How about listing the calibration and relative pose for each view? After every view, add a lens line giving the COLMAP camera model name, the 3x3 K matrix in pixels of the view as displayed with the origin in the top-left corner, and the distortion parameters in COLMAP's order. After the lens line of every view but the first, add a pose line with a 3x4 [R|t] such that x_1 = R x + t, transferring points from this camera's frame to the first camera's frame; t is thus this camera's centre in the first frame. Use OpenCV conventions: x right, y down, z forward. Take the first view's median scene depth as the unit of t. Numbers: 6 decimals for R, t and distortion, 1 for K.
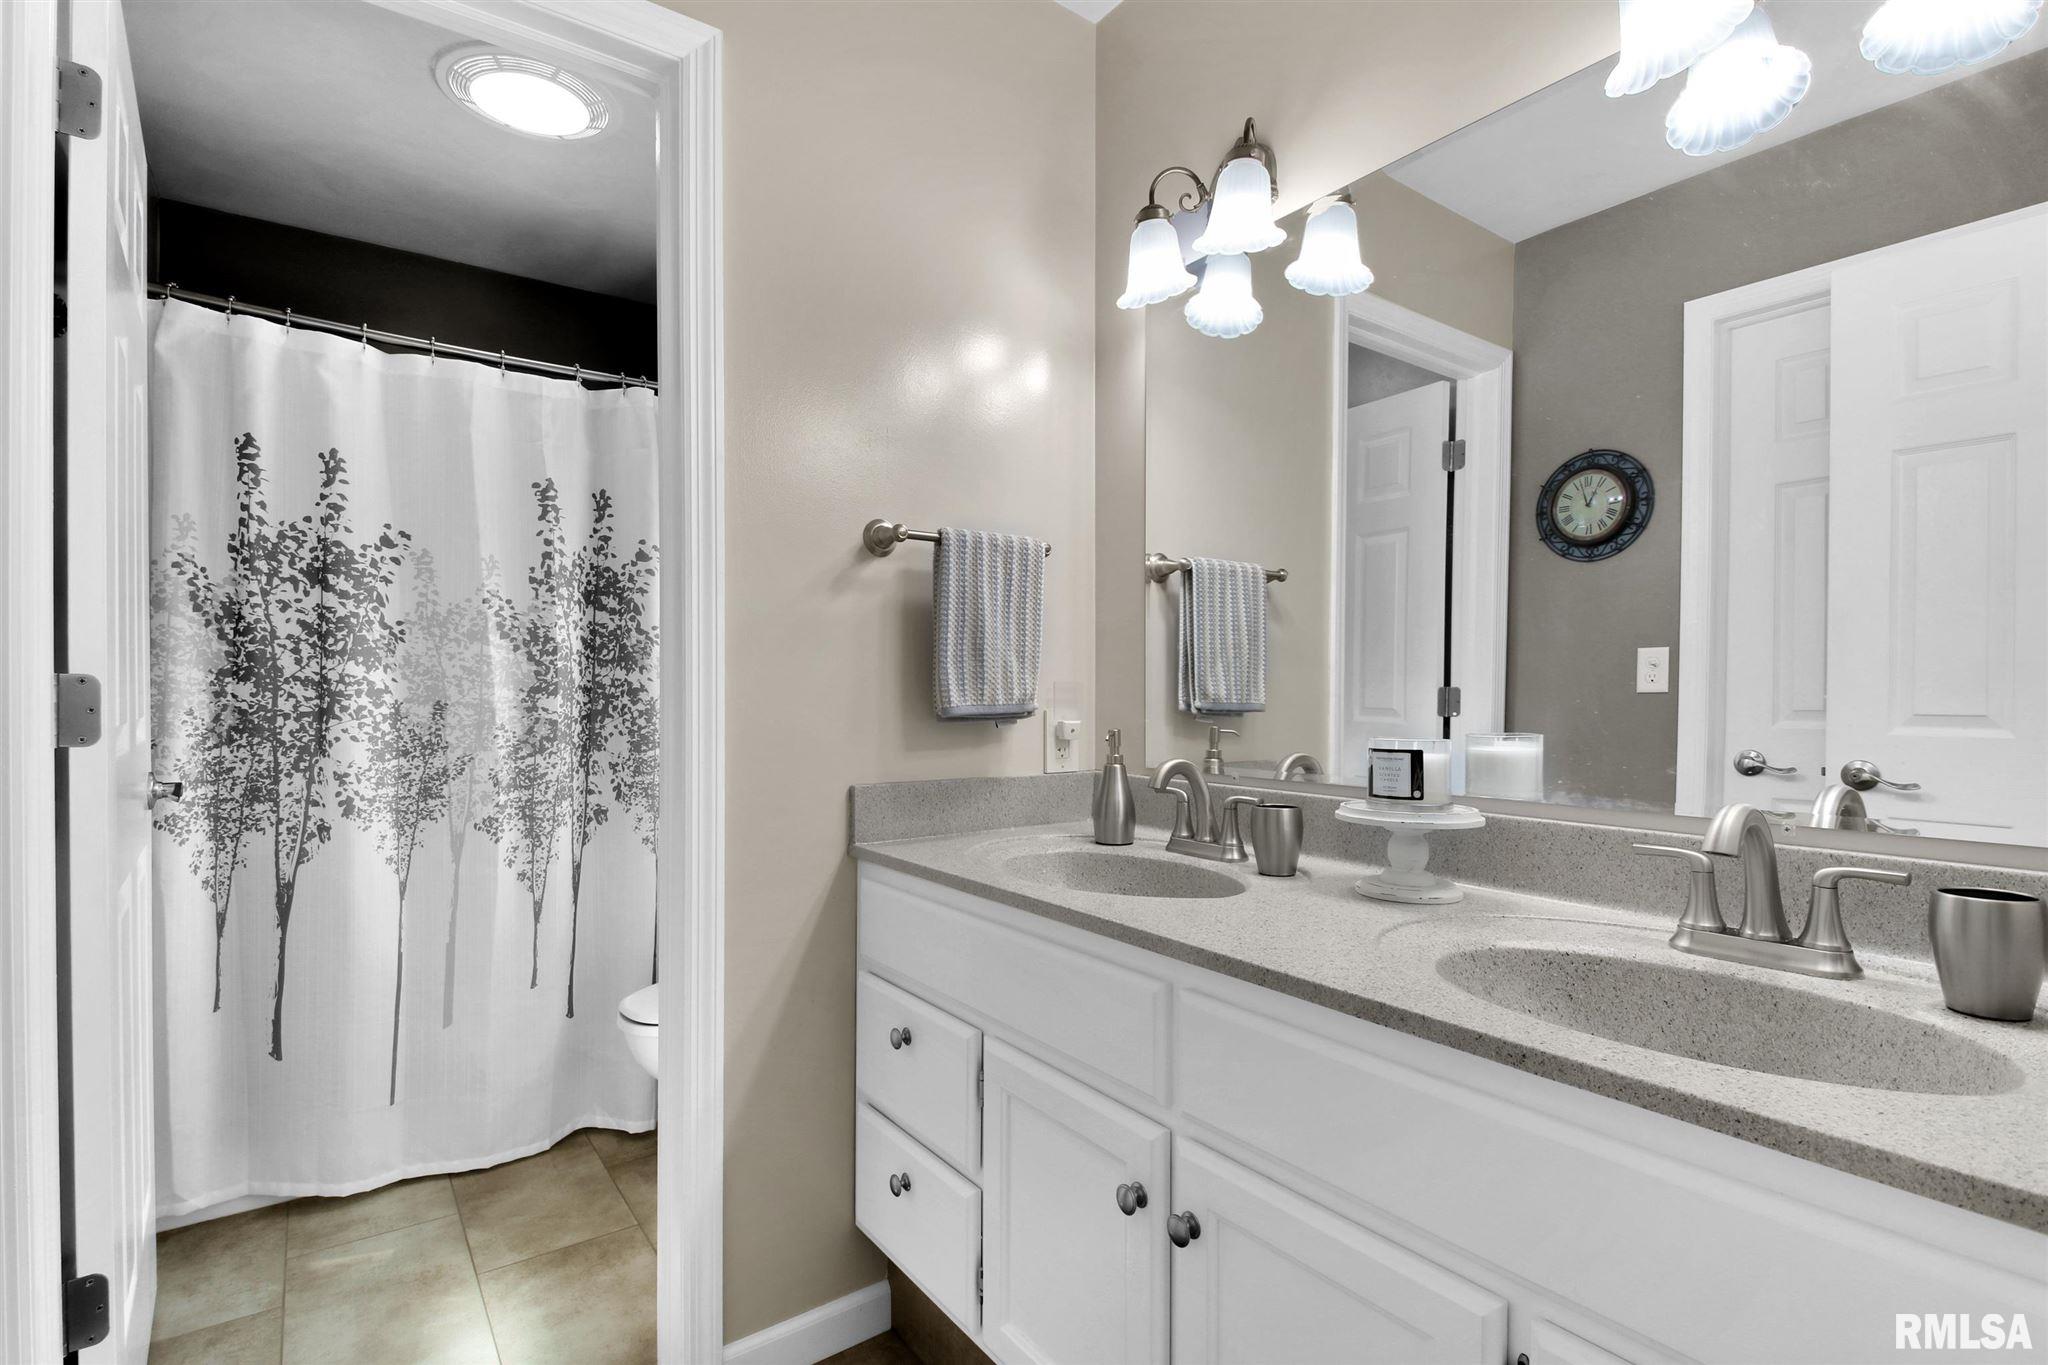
lens RADIAL K [[963.2, 0, 1023.0], [0, 963.2, 688.0], [0, 0, 1]] dist [-0.000168, -0.000002]
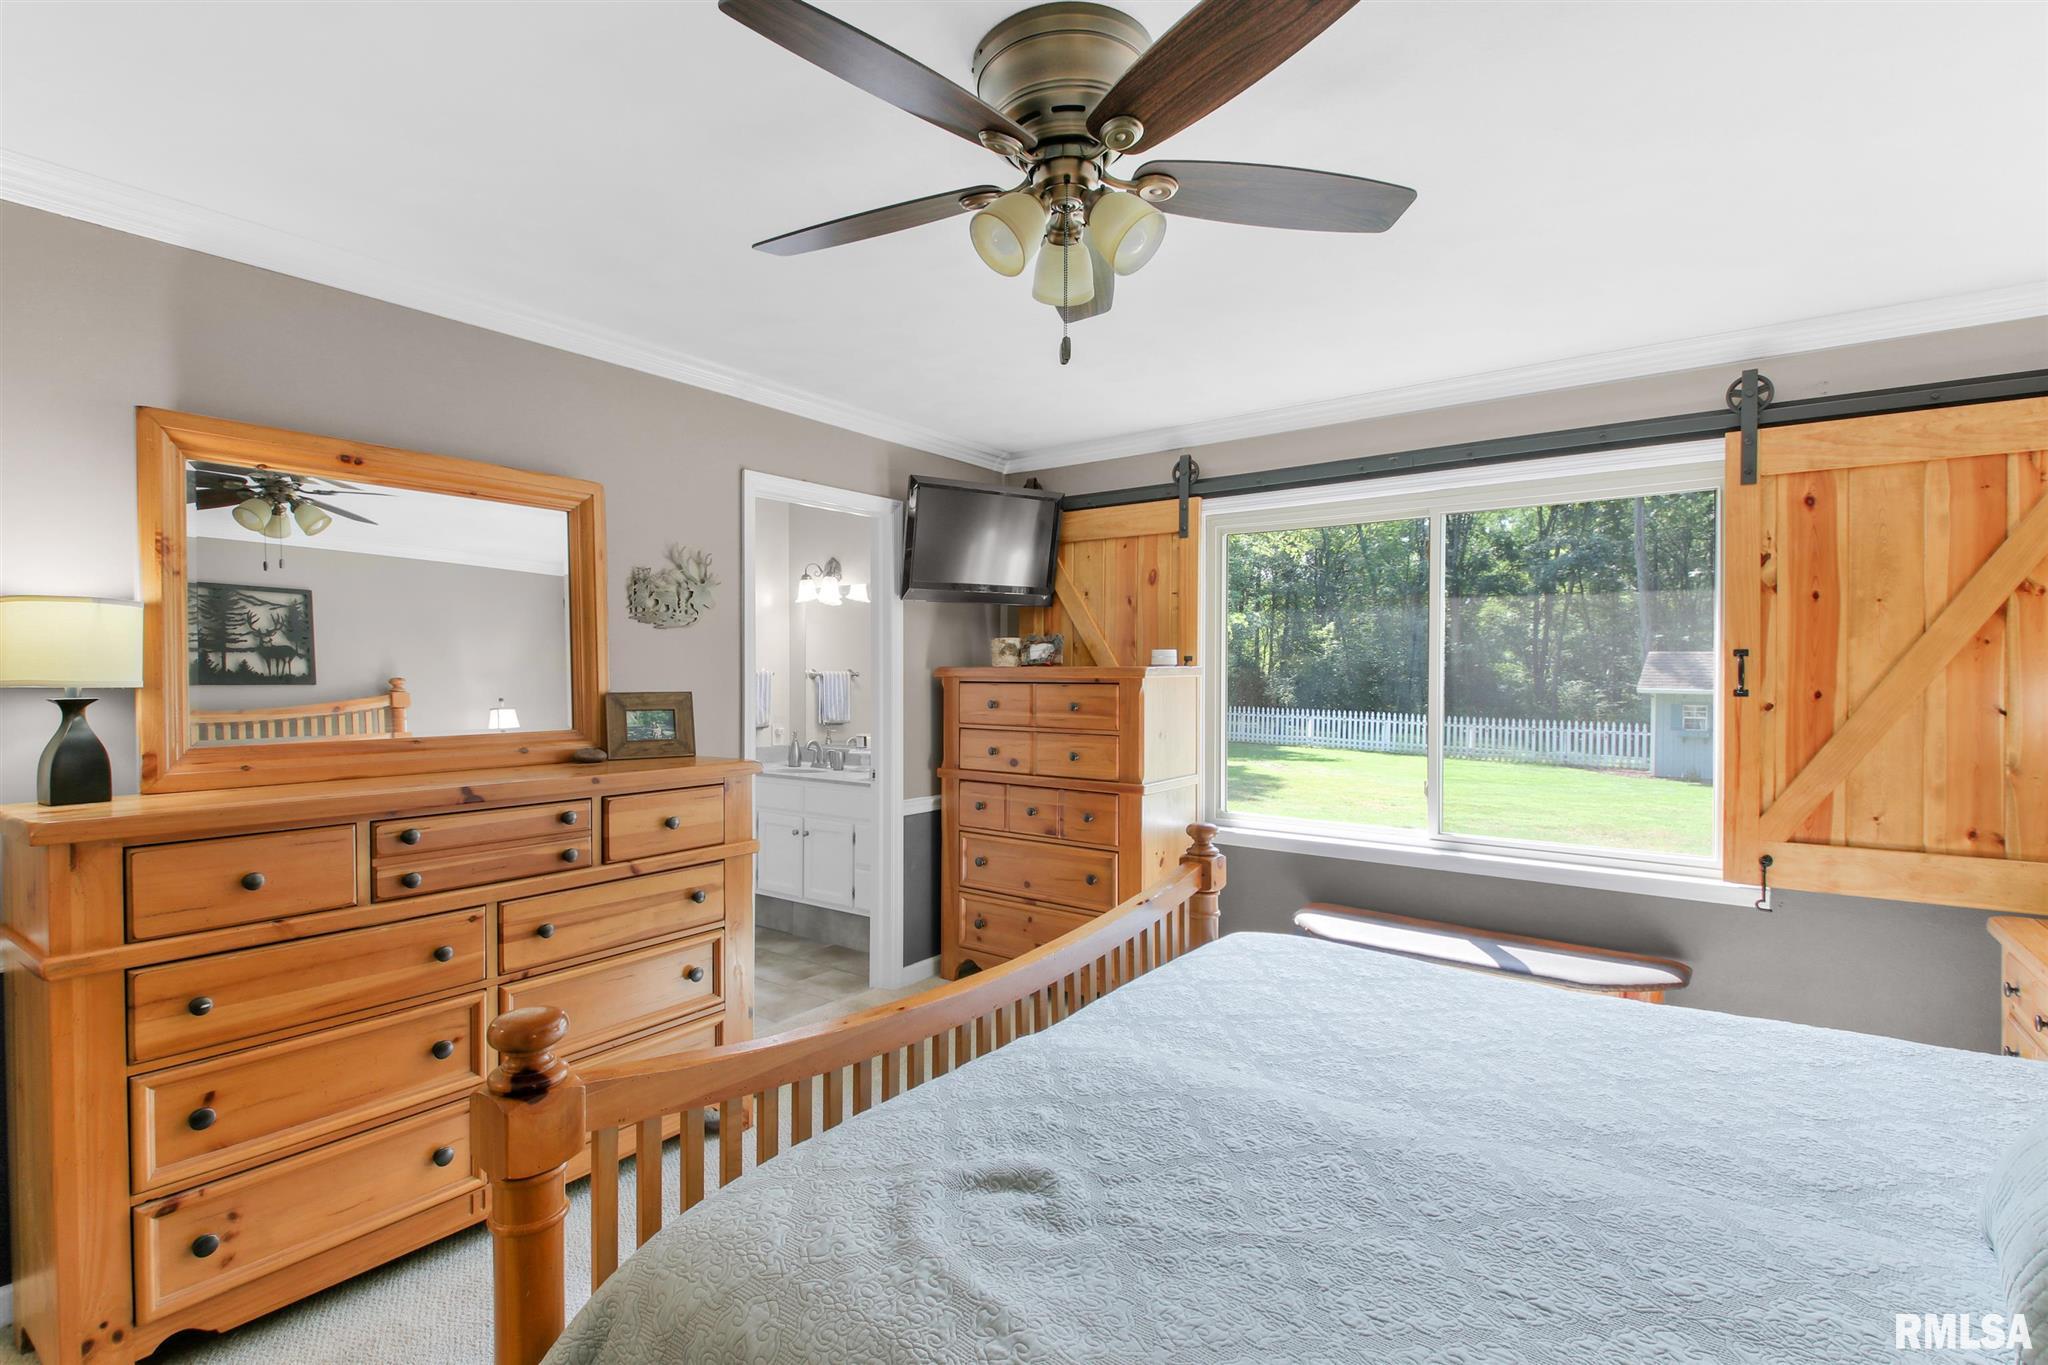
lens RADIAL K [[963.2, 0, 1022.5], [0, 963.2, 680.6], [0, 0, 1]] dist [-0.000168, -0.000002]
pose [[0.956042, -0.000741, 0.293228, -0.113058], [-0.001582, 0.999969, 0.007685, -0.142407], [-0.293225, -0.007811, 0.956012, -2.152258]]
